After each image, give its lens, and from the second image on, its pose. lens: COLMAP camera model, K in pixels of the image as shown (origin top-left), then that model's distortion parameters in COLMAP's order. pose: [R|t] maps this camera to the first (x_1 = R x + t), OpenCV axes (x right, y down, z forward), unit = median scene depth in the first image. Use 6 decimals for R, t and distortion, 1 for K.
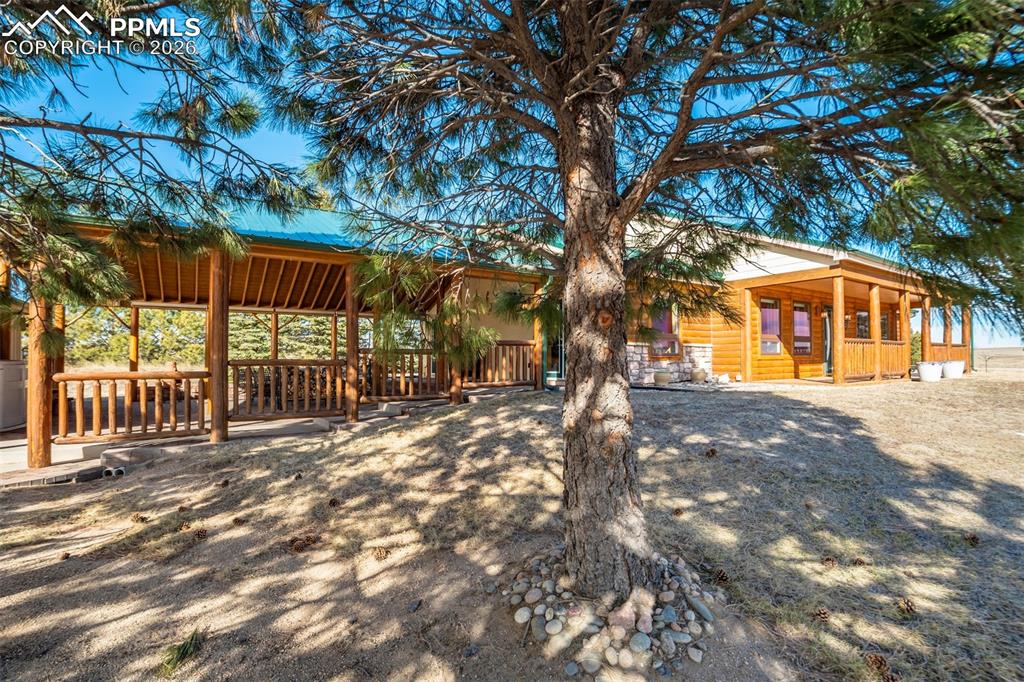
lens RADIAL K [[476.7, 0, 512.0], [0, 476.7, 341.0], [0, 0, 1]] dist [-0.019483, 0.009639]
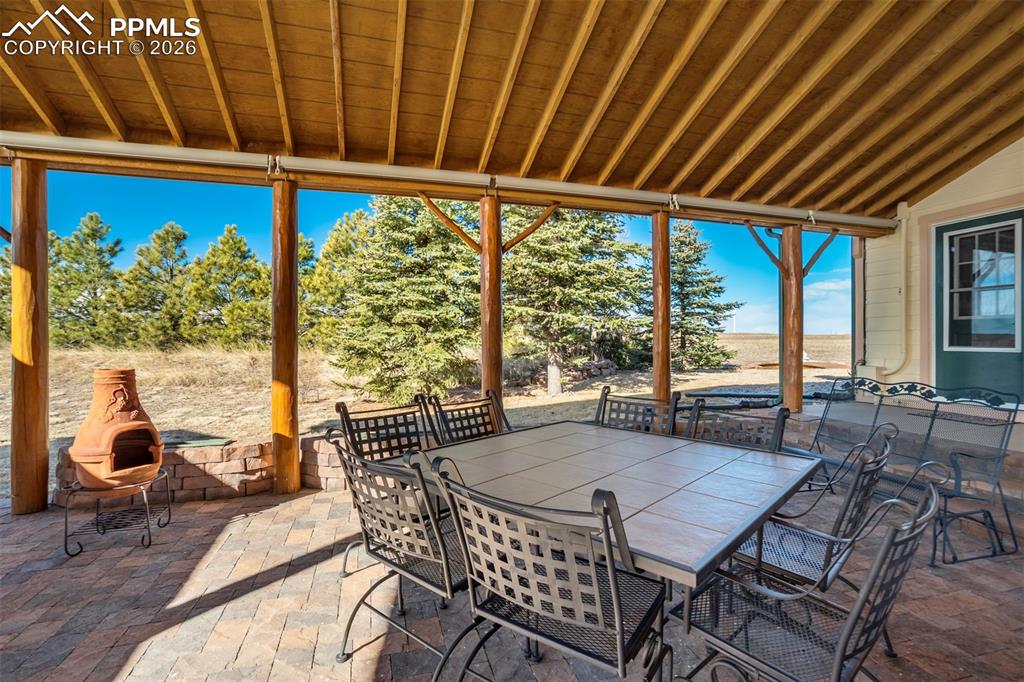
lens RADIAL K [[476.7, 0, 512.0], [0, 476.7, 341.0], [0, 0, 1]] dist [-0.019483, 0.009639]
pose [[0.956644, 0.007287, -0.291169, -0.335813], [0.007337, 0.998767, 0.049100, 0.012970], [0.291167, -0.049107, 0.955411, 0.601624]]
